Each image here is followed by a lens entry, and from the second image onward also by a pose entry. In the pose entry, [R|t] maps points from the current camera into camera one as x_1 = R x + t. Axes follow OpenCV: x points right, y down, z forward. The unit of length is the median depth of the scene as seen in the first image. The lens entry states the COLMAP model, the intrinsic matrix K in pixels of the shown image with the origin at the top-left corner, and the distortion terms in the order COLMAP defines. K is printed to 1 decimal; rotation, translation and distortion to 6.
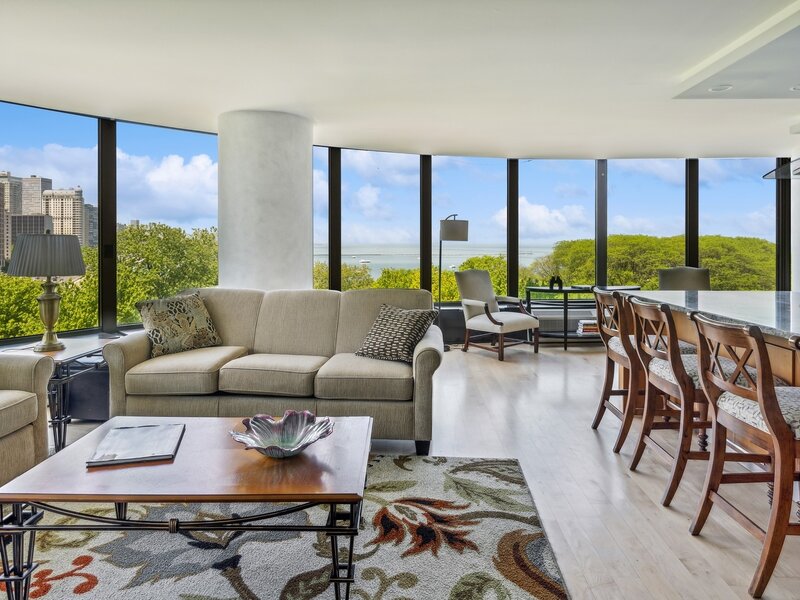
lens RADIAL K [[531.1, 0, 399.2], [0, 531.1, 285.9], [0, 0, 1]] dist [0.000284, 0.000129]
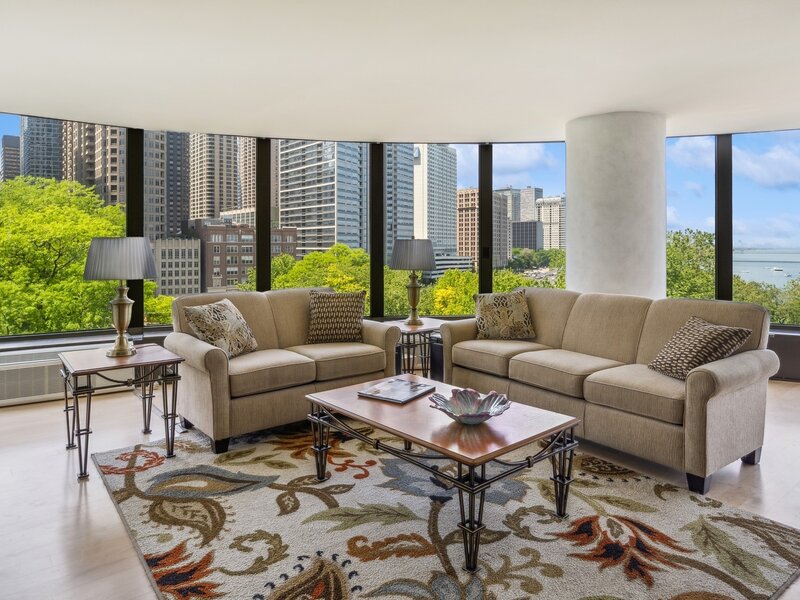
lens RADIAL K [[564.7, 0, 400.0], [0, 564.7, 300.0], [0, 0, 1]] dist [-0.003476, 0.003019]
pose [[0.639471, 0.074467, -0.765201, 0.435395], [-0.062521, 0.997039, 0.044780, -0.005044], [0.766269, 0.019206, 0.642233, 0.034654]]
